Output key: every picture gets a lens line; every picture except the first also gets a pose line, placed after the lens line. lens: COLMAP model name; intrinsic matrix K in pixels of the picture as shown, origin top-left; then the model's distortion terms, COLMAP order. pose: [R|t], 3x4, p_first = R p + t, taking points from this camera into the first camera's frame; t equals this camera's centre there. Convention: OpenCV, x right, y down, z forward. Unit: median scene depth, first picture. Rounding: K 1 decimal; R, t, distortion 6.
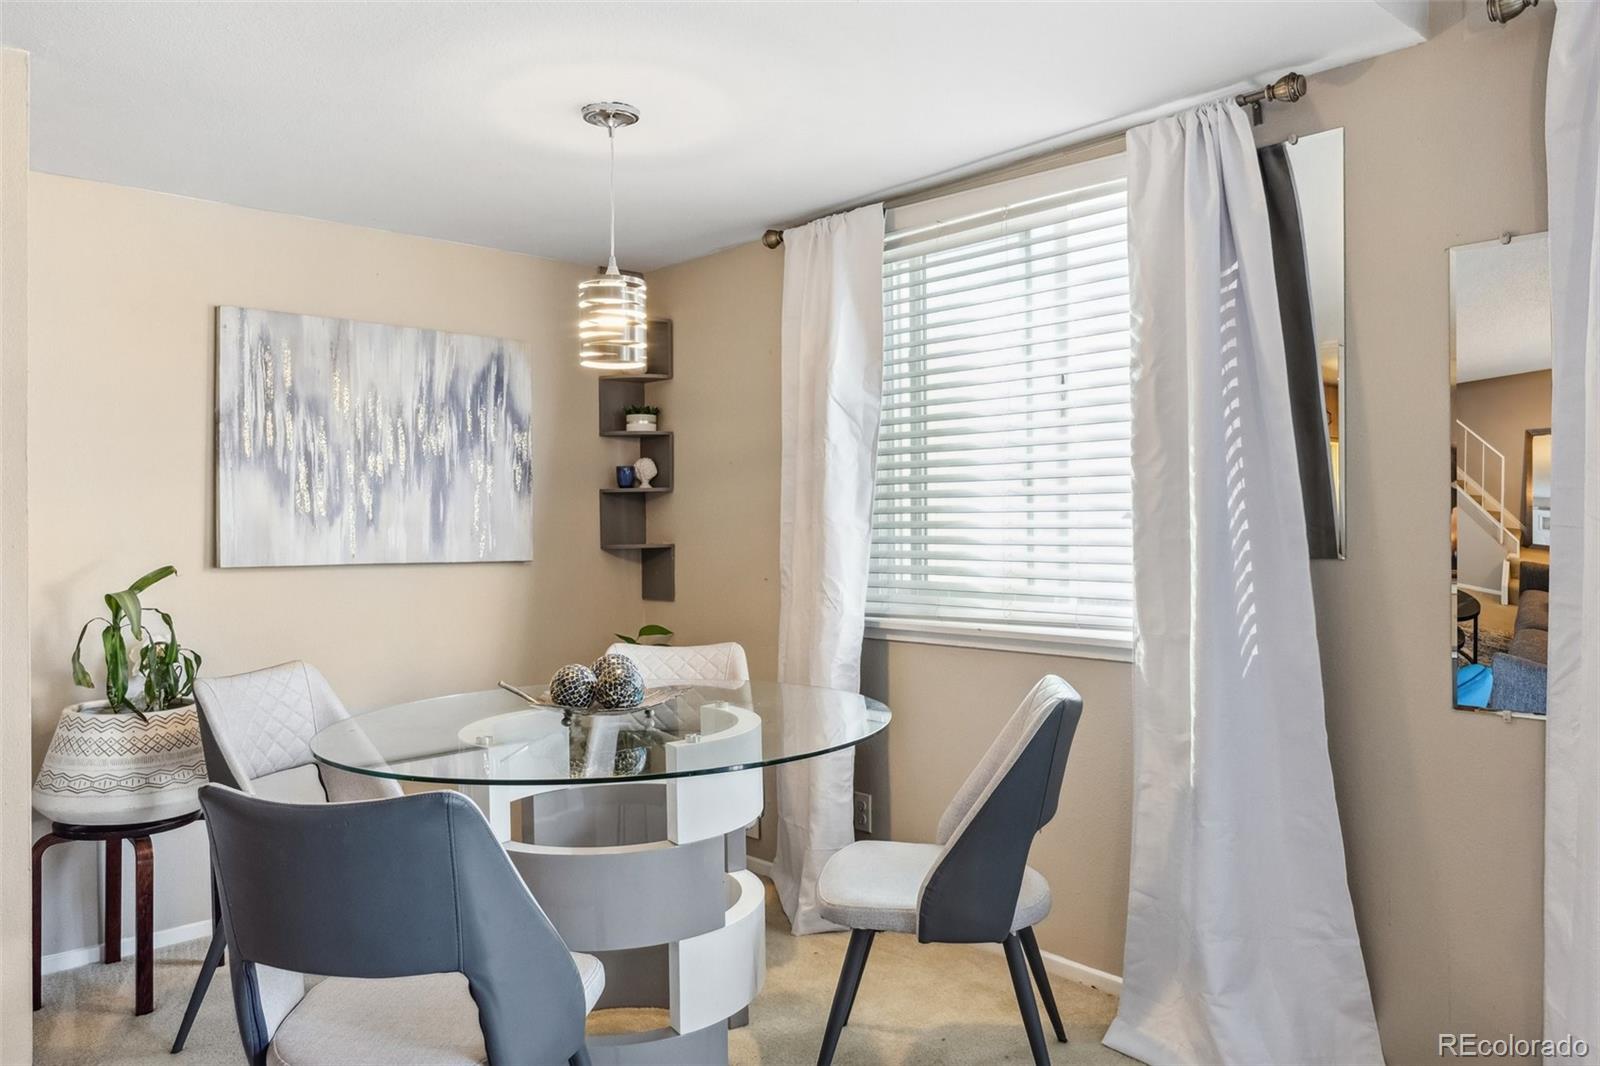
lens RADIAL K [[1144.9, 0, 800.0], [0, 1144.9, 533.0], [0, 0, 1]] dist [-0.002986, -0.000425]
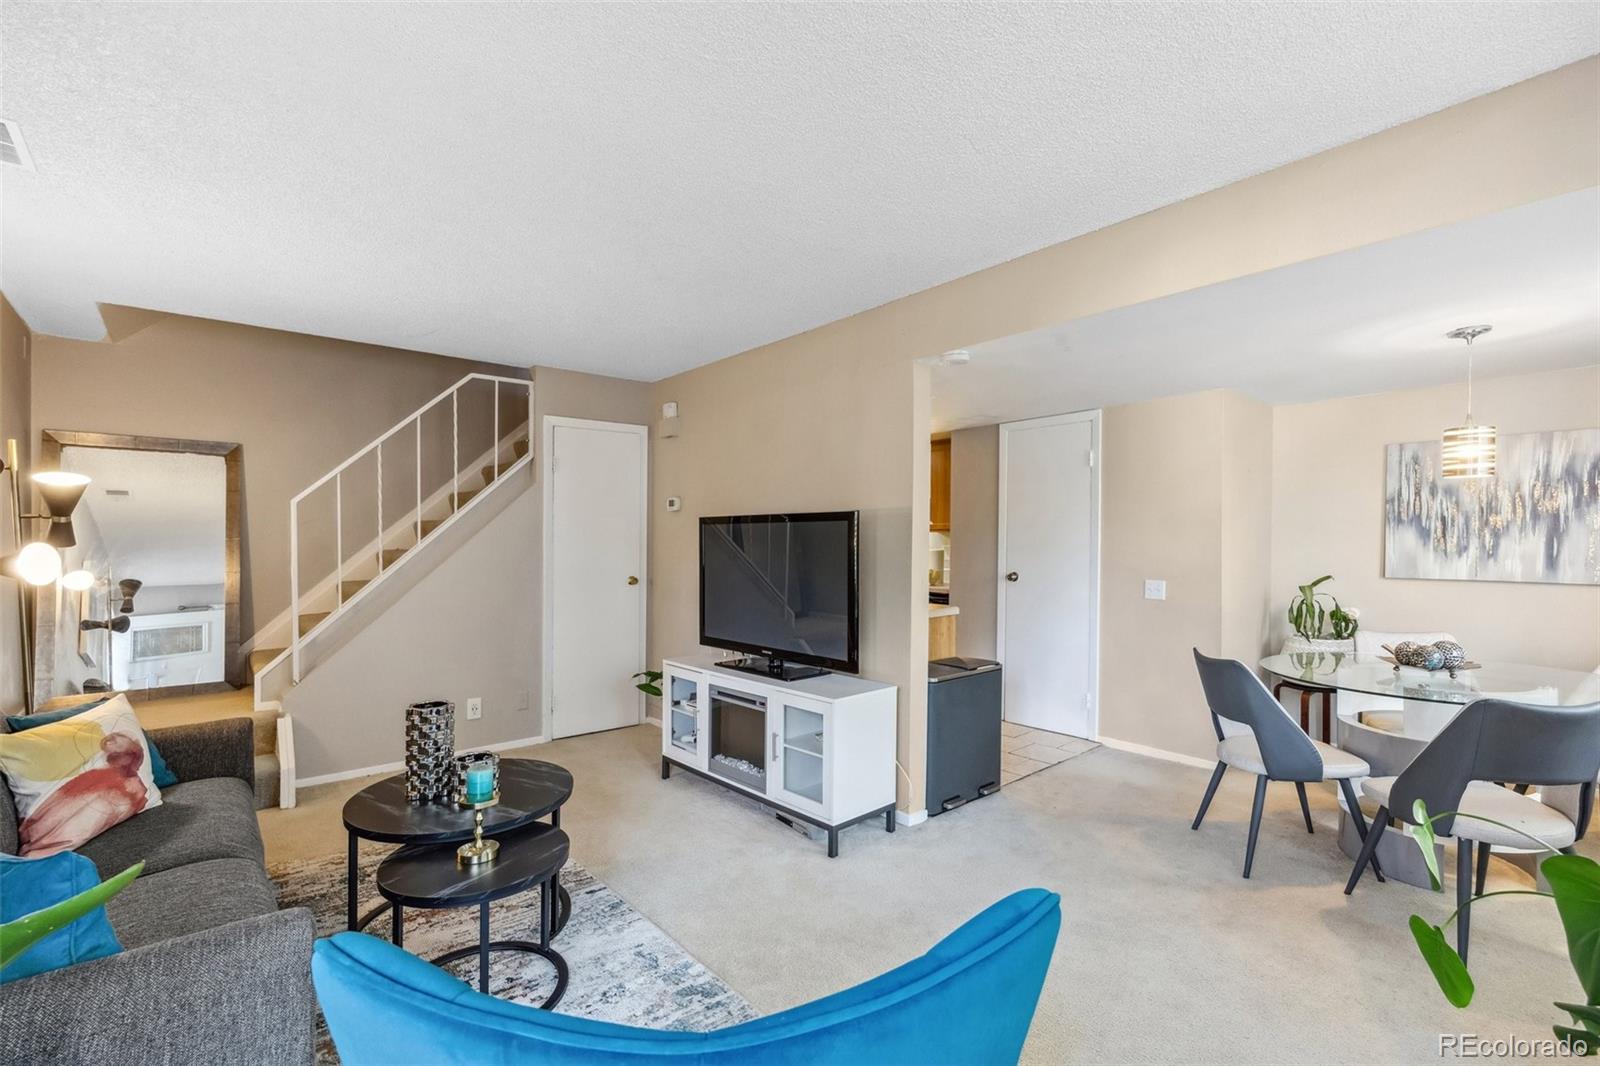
lens RADIAL K [[733.0, 0, 800.0], [0, 733.0, 533.0], [0, 0, 1]] dist [0.000281, 0.000241]
pose [[-0.033707, 0.002980, -0.999427, 0.764197], [0.002927, 0.999992, 0.002883, -0.050832], [0.999427, -0.002828, -0.033715, 0.021435]]
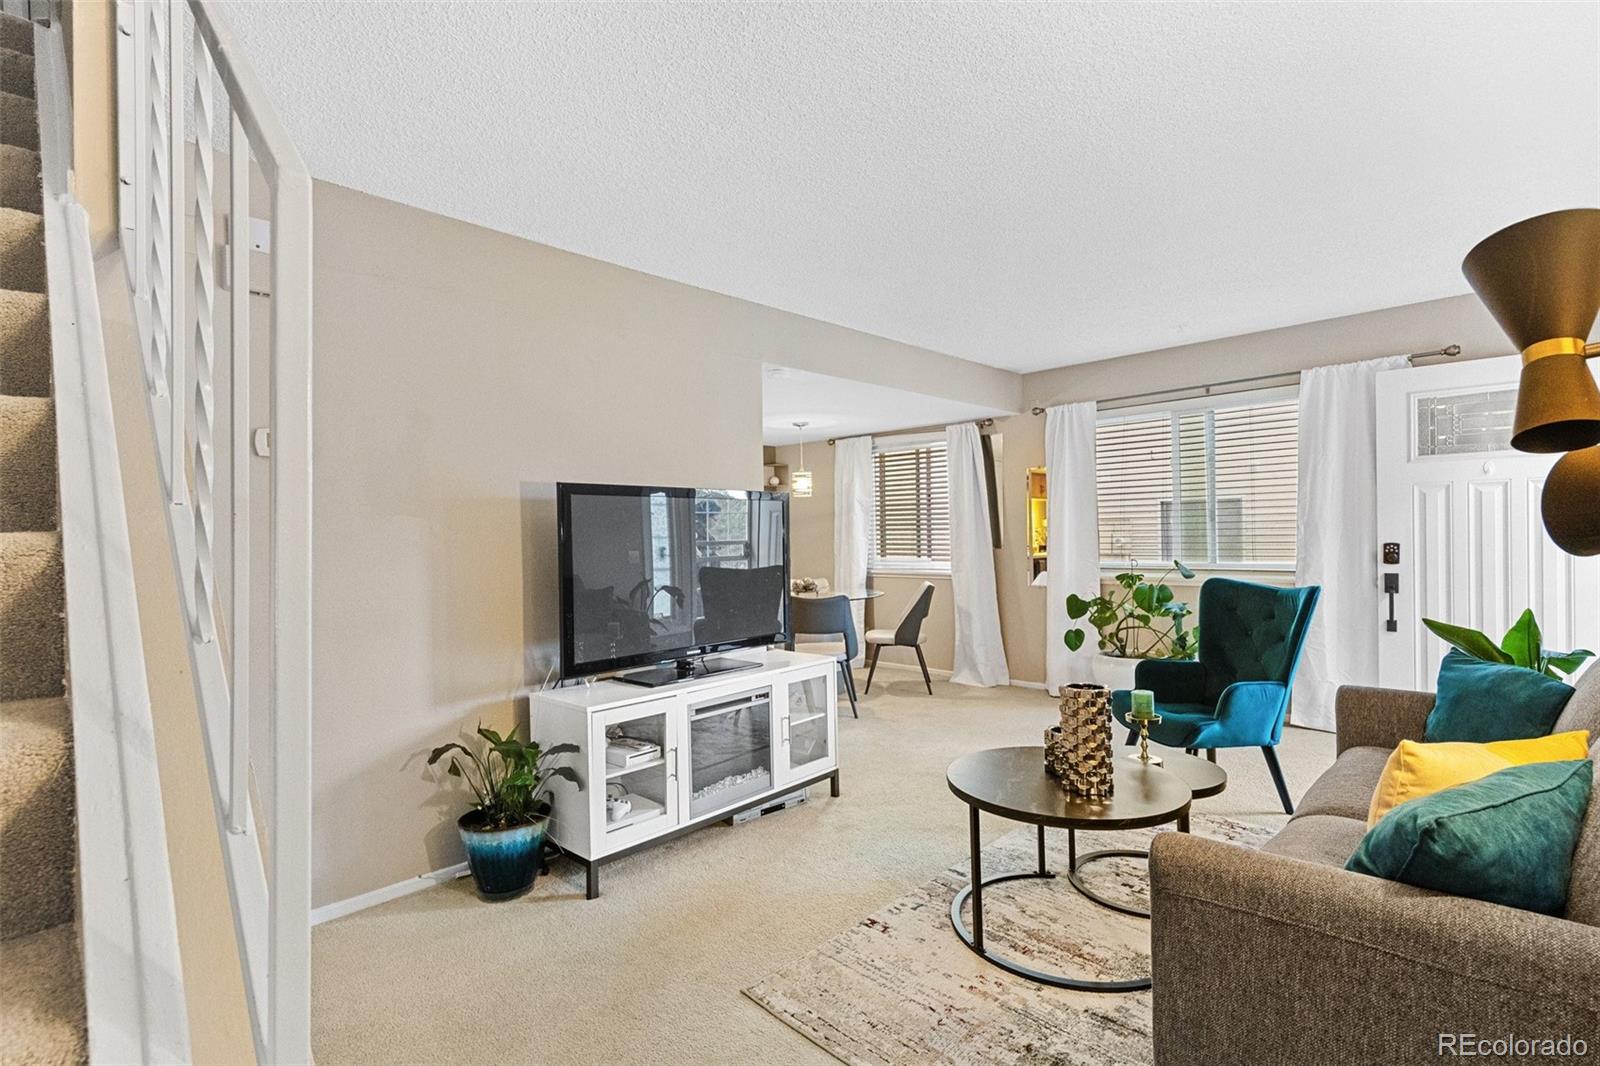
lens RADIAL K [[733.0, 0, 800.0], [0, 733.0, 533.0], [0, 0, 1]] dist [0.000281, 0.000241]
pose [[0.998240, -0.007080, 0.058879, -0.240796], [0.007463, 0.999952, -0.006293, -0.012756], [-0.058832, 0.006722, 0.998245, -0.989617]]
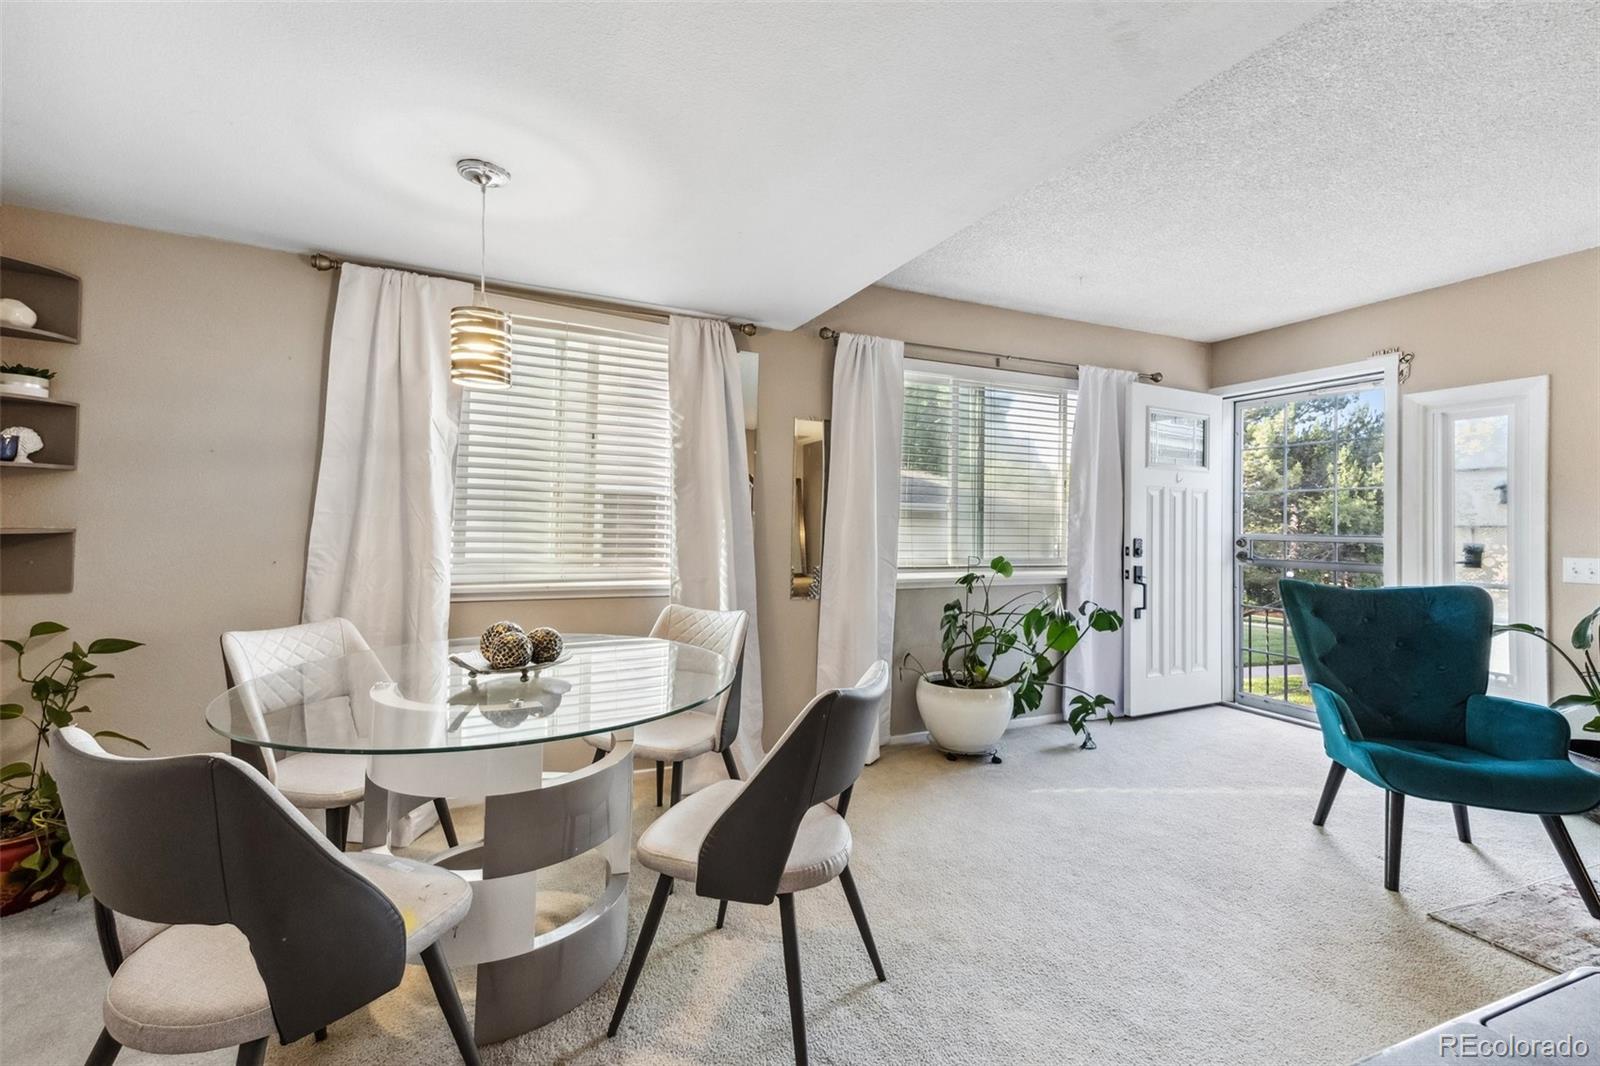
lens RADIAL K [[672.4, 0, 766.1], [0, 672.4, 521.3], [0, 0, 1]] dist [0.041278, -0.000002]
pose [[0.318459, 0.020964, 0.947705, -0.586115], [-0.017893, 0.999710, -0.016102, 0.003790], [-0.947768, -0.011830, 0.318742, 0.400885]]
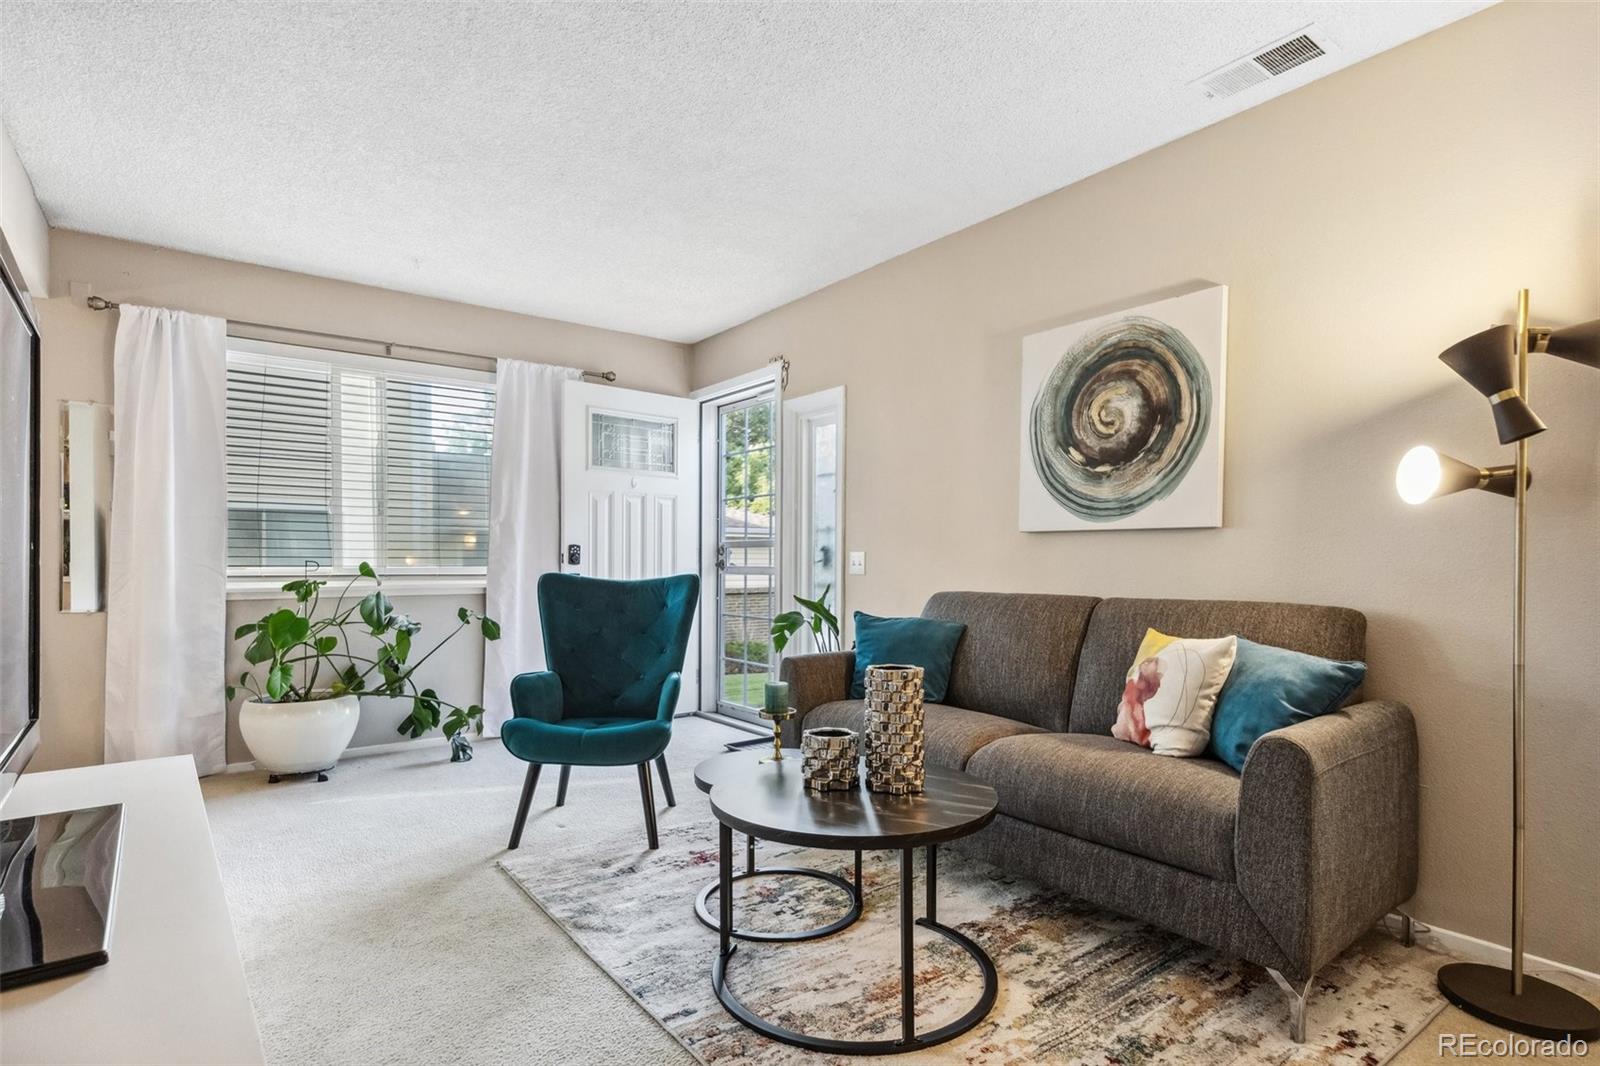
lens RADIAL K [[806.7, 0, 778.1], [0, 806.7, 592.2], [0, 0, 1]] dist [0.000069, -0.000127]
pose [[0.108525, -0.026224, 0.993748, -0.550726], [-0.003083, 0.999638, 0.026717, 0.045858], [-0.994089, -0.005963, 0.108405, -0.346292]]
